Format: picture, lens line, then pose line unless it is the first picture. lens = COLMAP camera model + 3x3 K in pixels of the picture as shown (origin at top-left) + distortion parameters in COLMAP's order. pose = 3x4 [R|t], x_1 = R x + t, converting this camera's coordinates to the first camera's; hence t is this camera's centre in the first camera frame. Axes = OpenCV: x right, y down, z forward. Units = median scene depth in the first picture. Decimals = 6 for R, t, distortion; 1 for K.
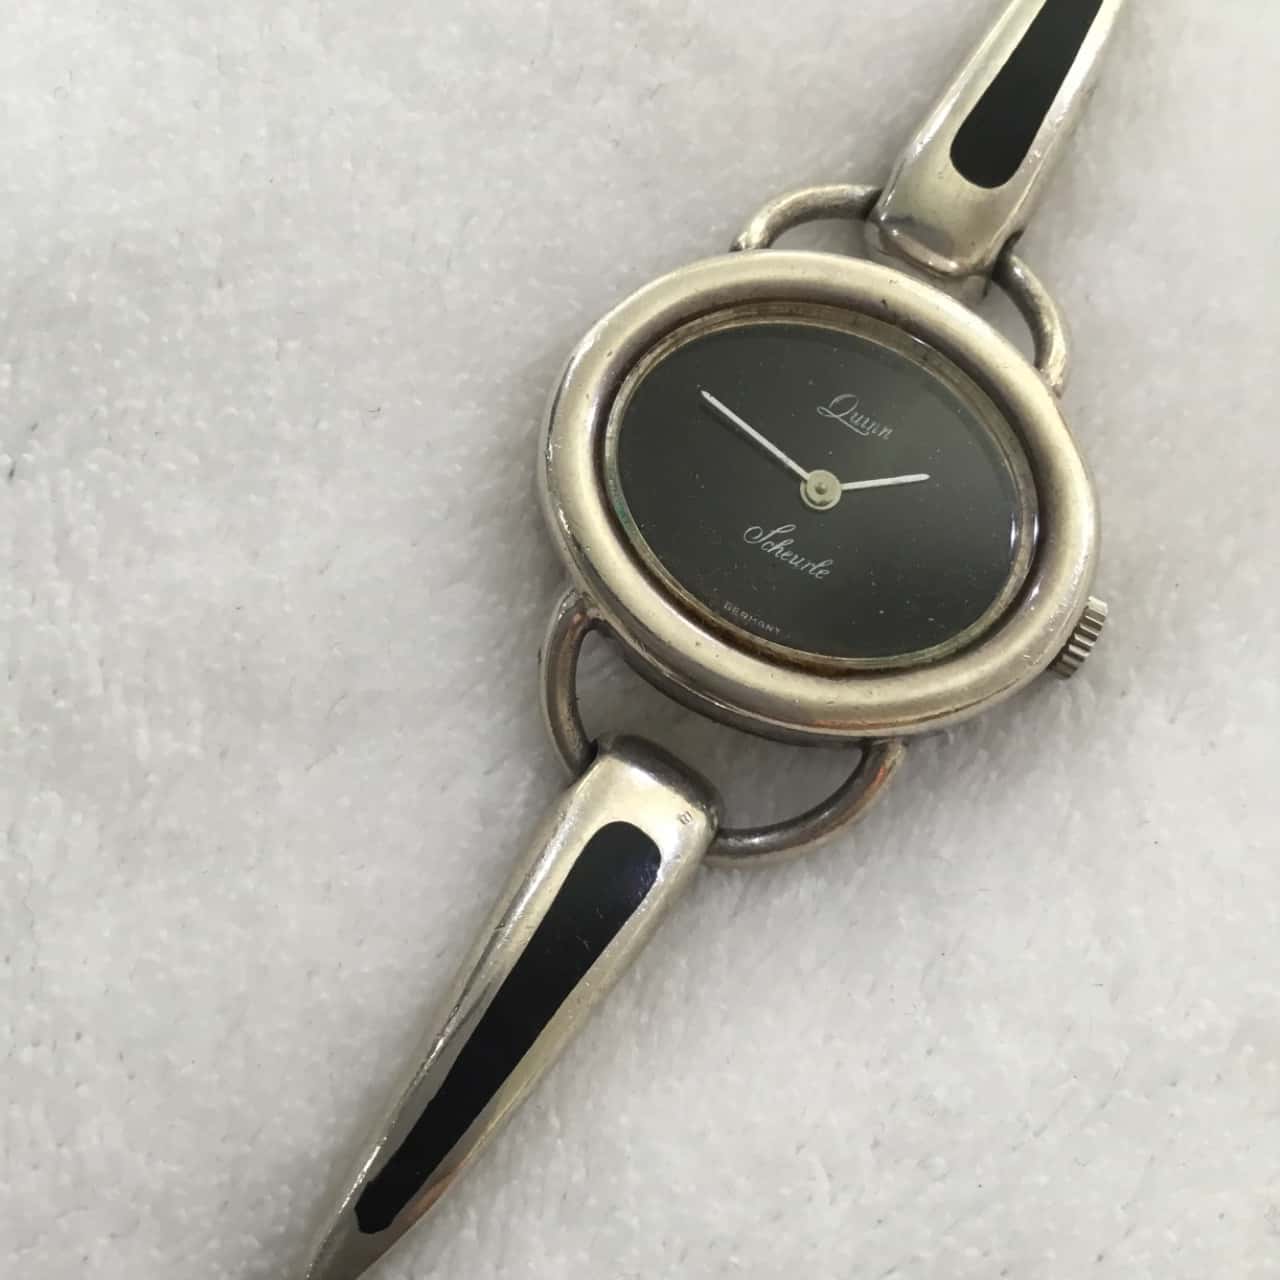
lens RADIAL K [[1585.0, 0, 639.2], [0, 1585.0, 691.1], [0, 0, 1]] dist [0.151478, -0.395924]
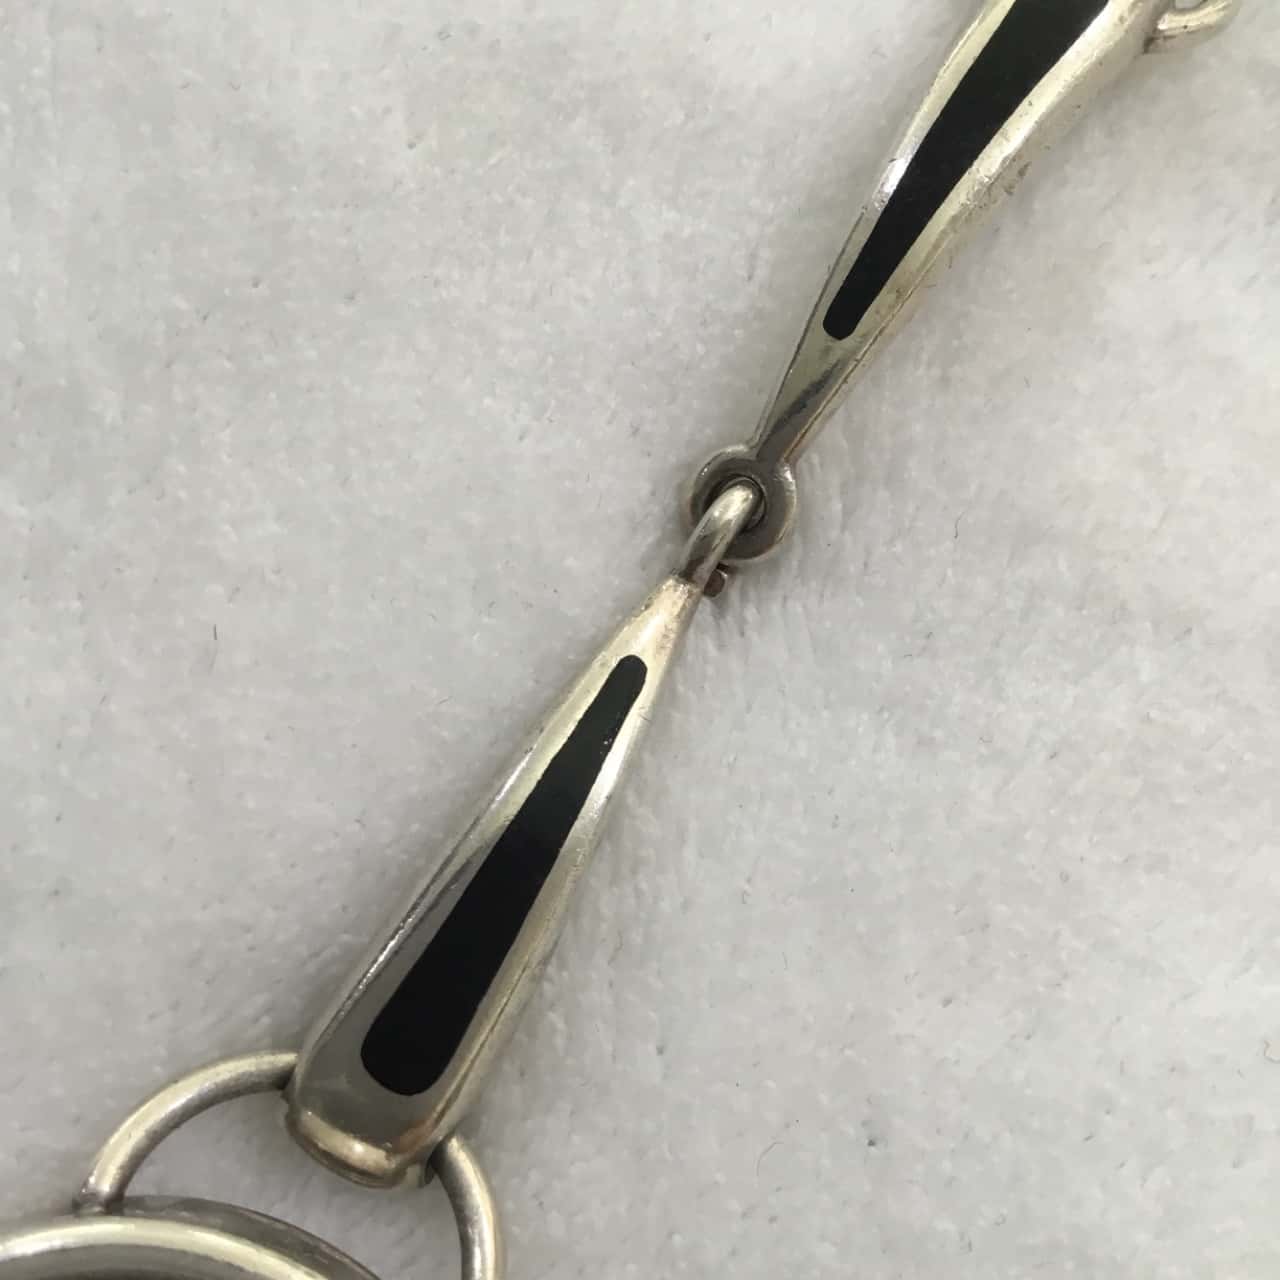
lens RADIAL K [[1585.0, 0, 639.2], [0, 1585.0, 691.1], [0, 0, 1]] dist [0.151478, -0.395924]
pose [[0.999983, 0.005826, 0.000120, 0.350421], [-0.005824, 0.998492, 0.054590, -0.592432], [0.000198, -0.054589, 0.998509, 0.205403]]
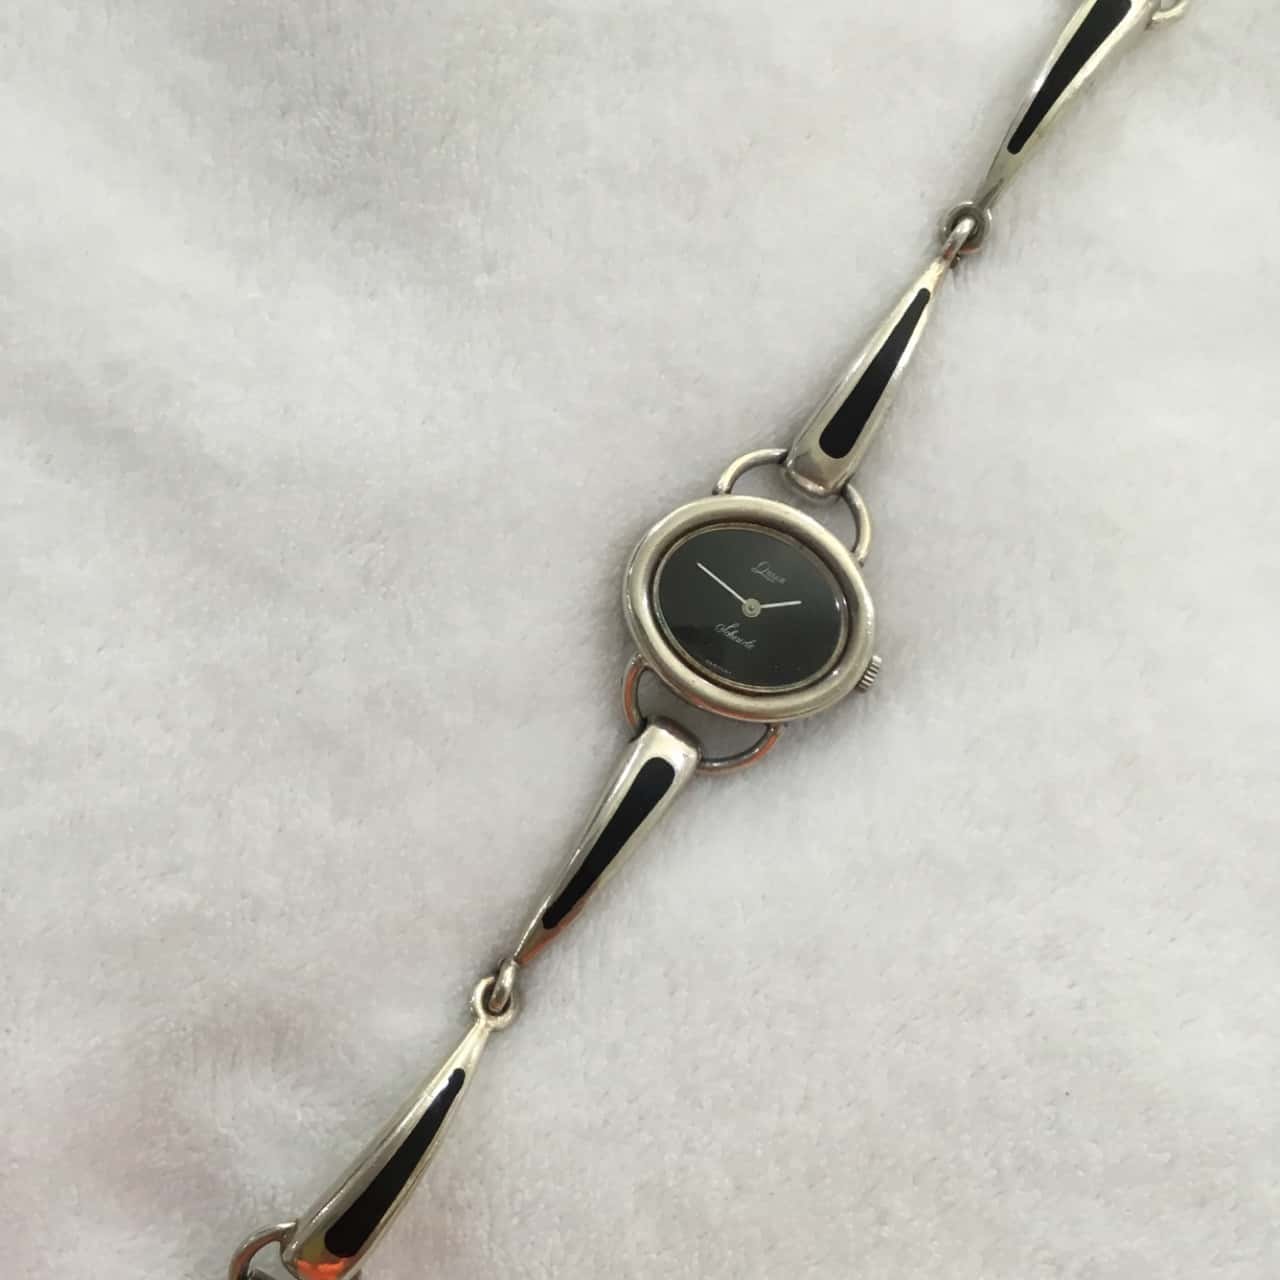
lens RADIAL K [[1585.0, 0, 639.2], [0, 1585.0, 691.1], [0, 0, 1]] dist [0.151478, -0.395924]
pose [[0.999634, 0.017816, -0.020372, 0.006603], [-0.014741, 0.989722, 0.142244, -0.320392], [0.022697, -0.141891, 0.989622, -1.176465]]
